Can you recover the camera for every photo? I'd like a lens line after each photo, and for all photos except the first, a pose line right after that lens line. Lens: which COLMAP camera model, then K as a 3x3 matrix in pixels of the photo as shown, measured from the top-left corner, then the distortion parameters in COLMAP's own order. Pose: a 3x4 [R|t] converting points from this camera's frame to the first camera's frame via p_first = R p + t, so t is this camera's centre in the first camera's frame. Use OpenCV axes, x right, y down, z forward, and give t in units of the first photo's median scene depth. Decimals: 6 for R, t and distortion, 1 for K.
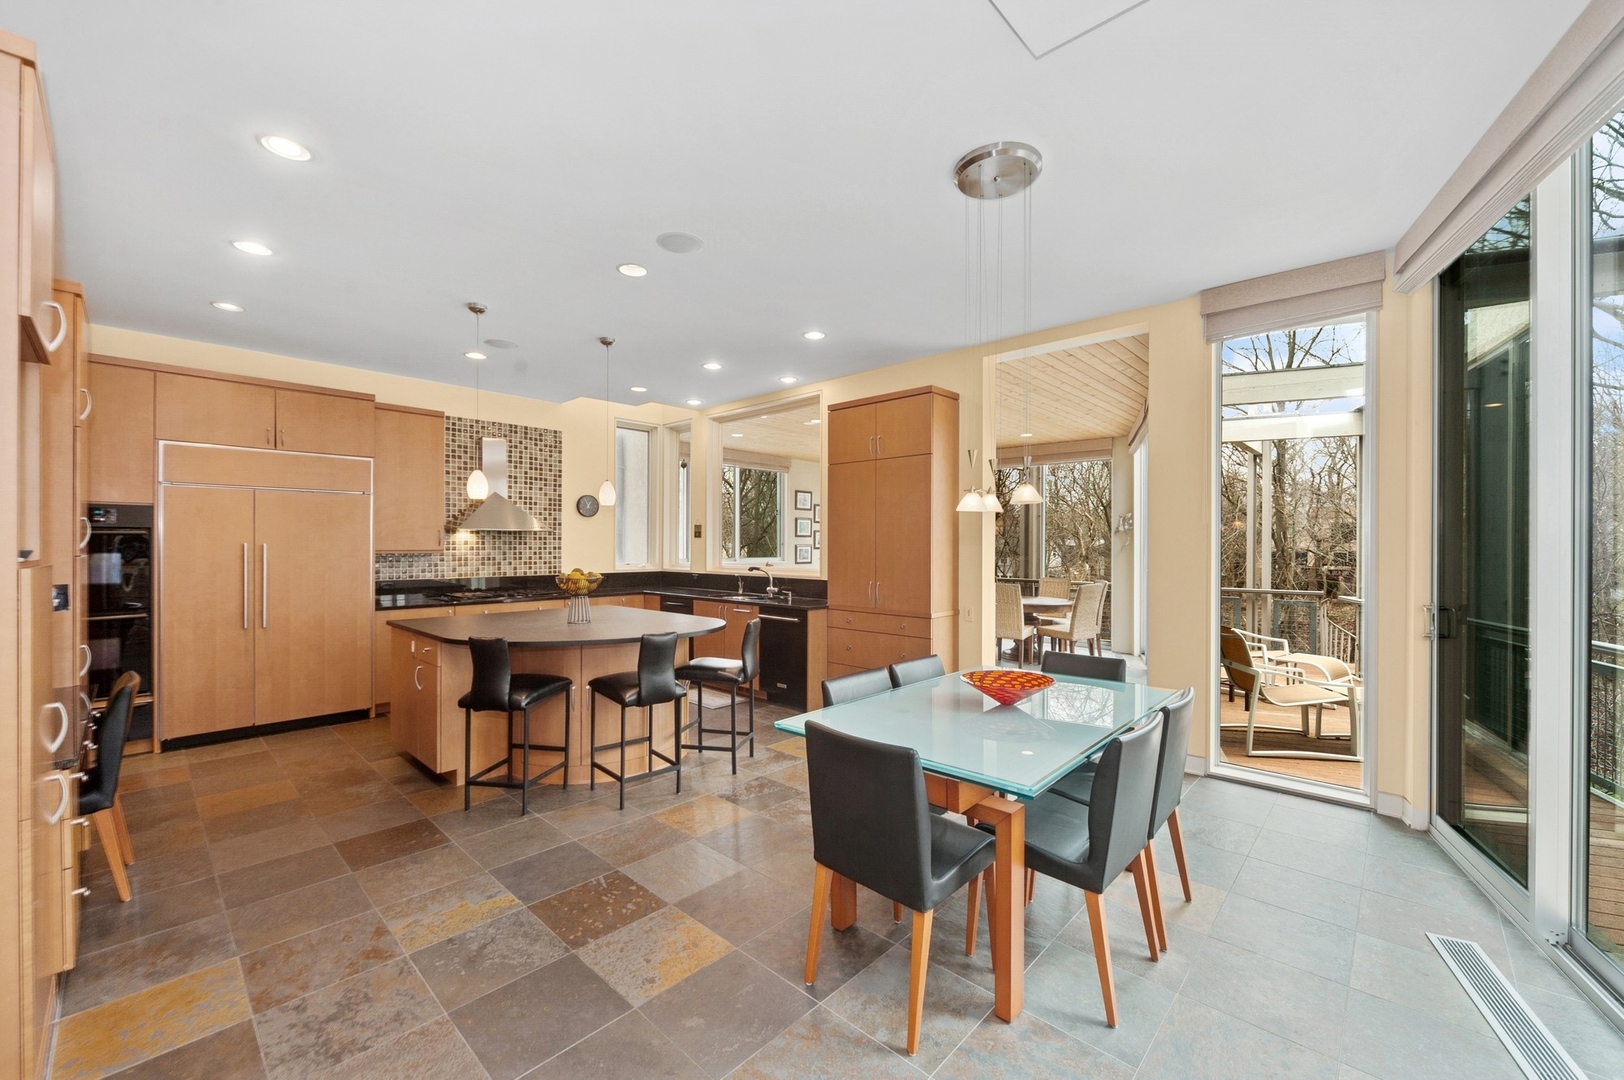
lens RADIAL K [[645.8, 0, 812.0], [0, 645.8, 540.0], [0, 0, 1]] dist [0.002738, 0.000009]
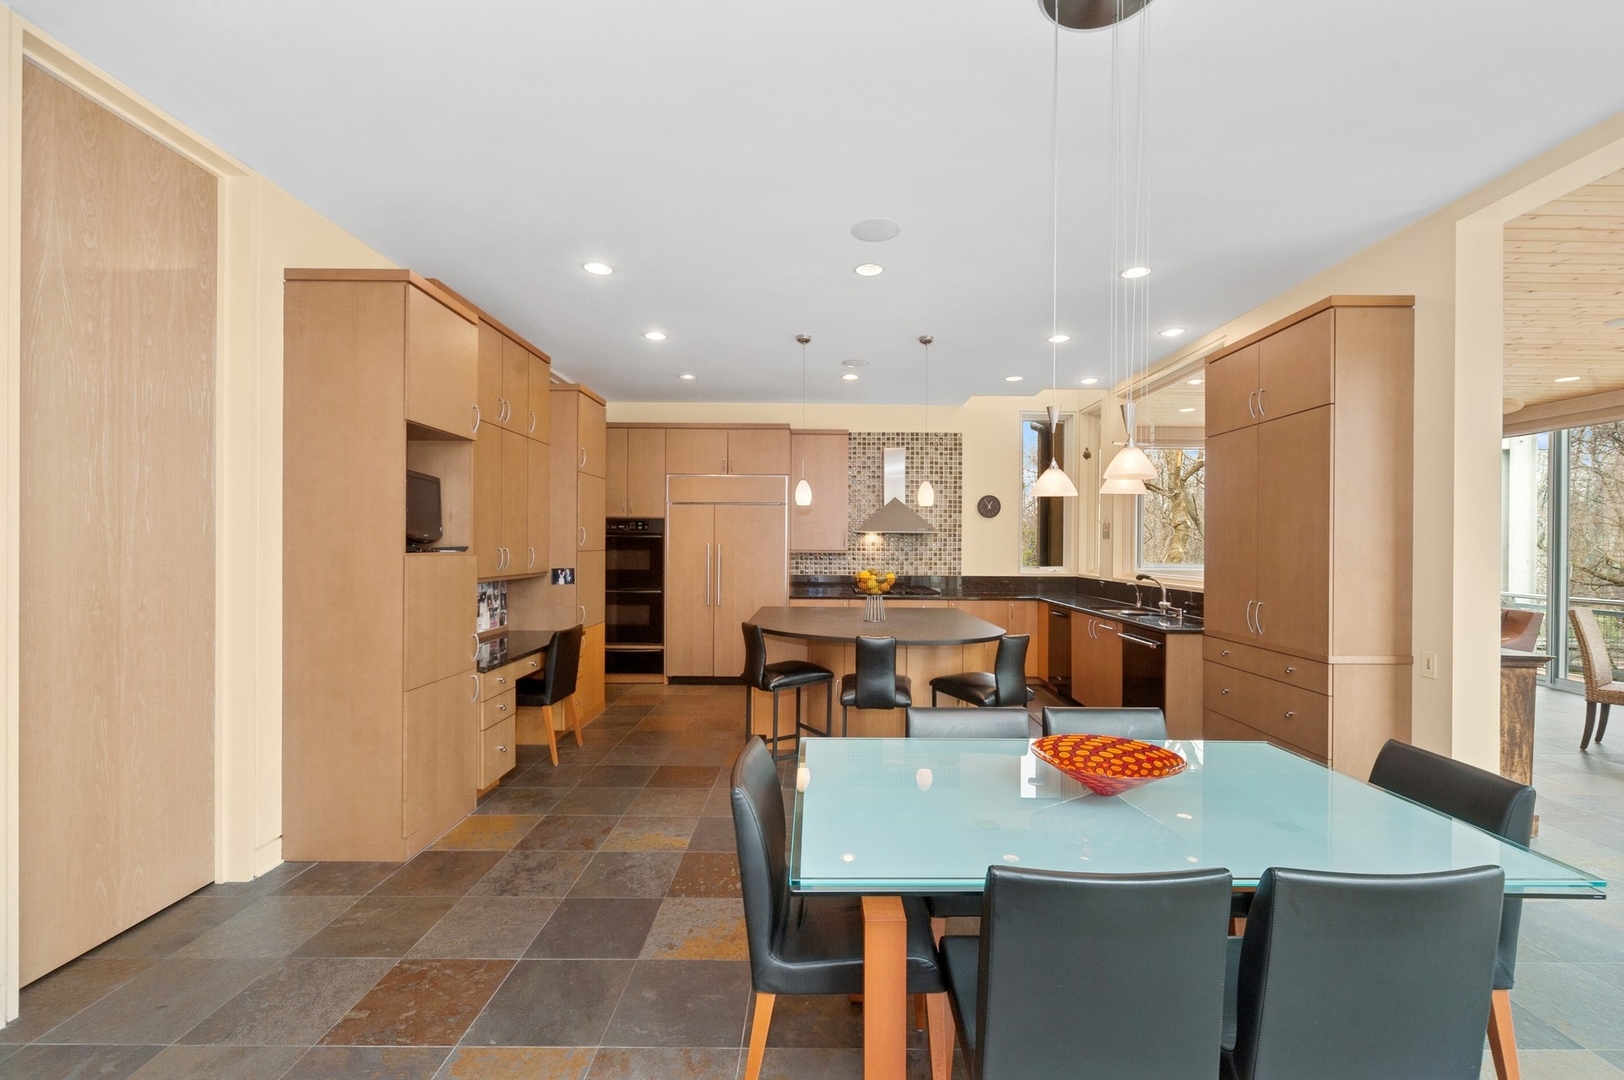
lens RADIAL K [[672.0, 0, 812.0], [0, 672.0, 540.0], [0, 0, 1]] dist [0.000352, -0.000174]
pose [[0.681639, -0.002974, -0.731682, 0.243746], [0.000156, 0.999992, -0.003919, 0.001927], [0.731688, 0.002557, 0.681635, 0.134134]]
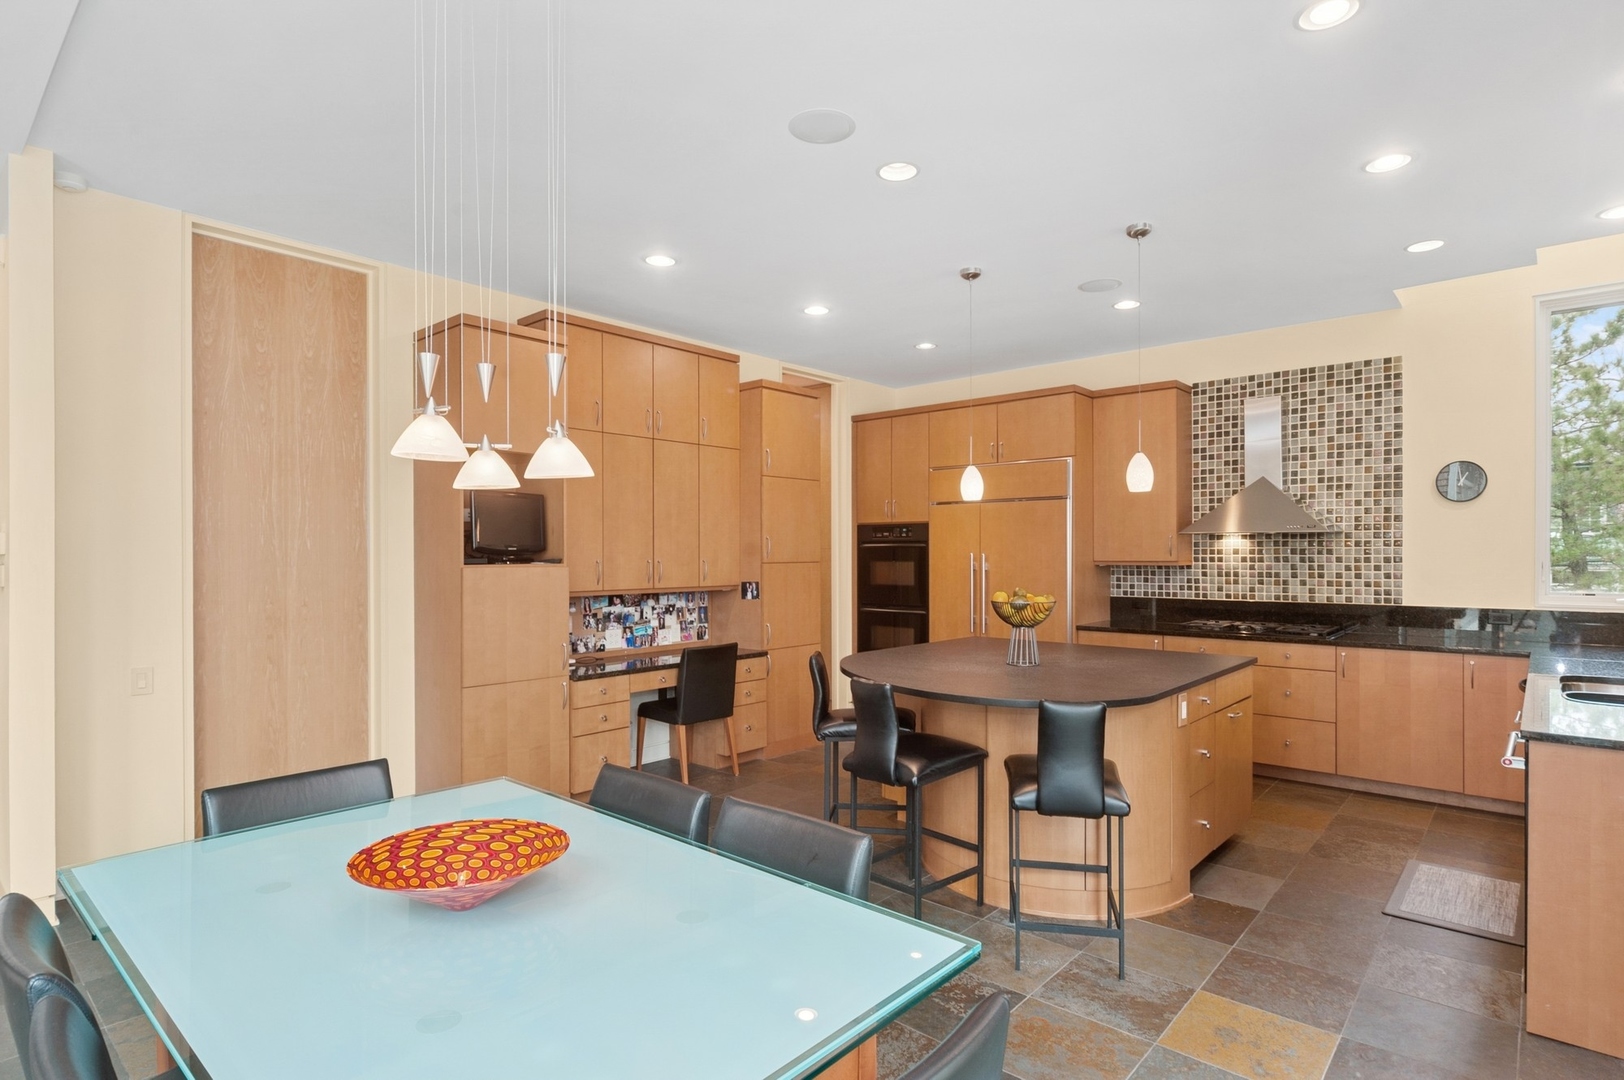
lens RADIAL K [[827.0, 0, 809.6], [0, 827.0, 552.7], [0, 0, 1]] dist [-0.002605, 0.000196]
pose [[0.033317, -0.003837, -0.999437, 0.369284], [0.009573, 0.999948, -0.003520, 0.004395], [0.999399, -0.009451, 0.033352, 0.504605]]
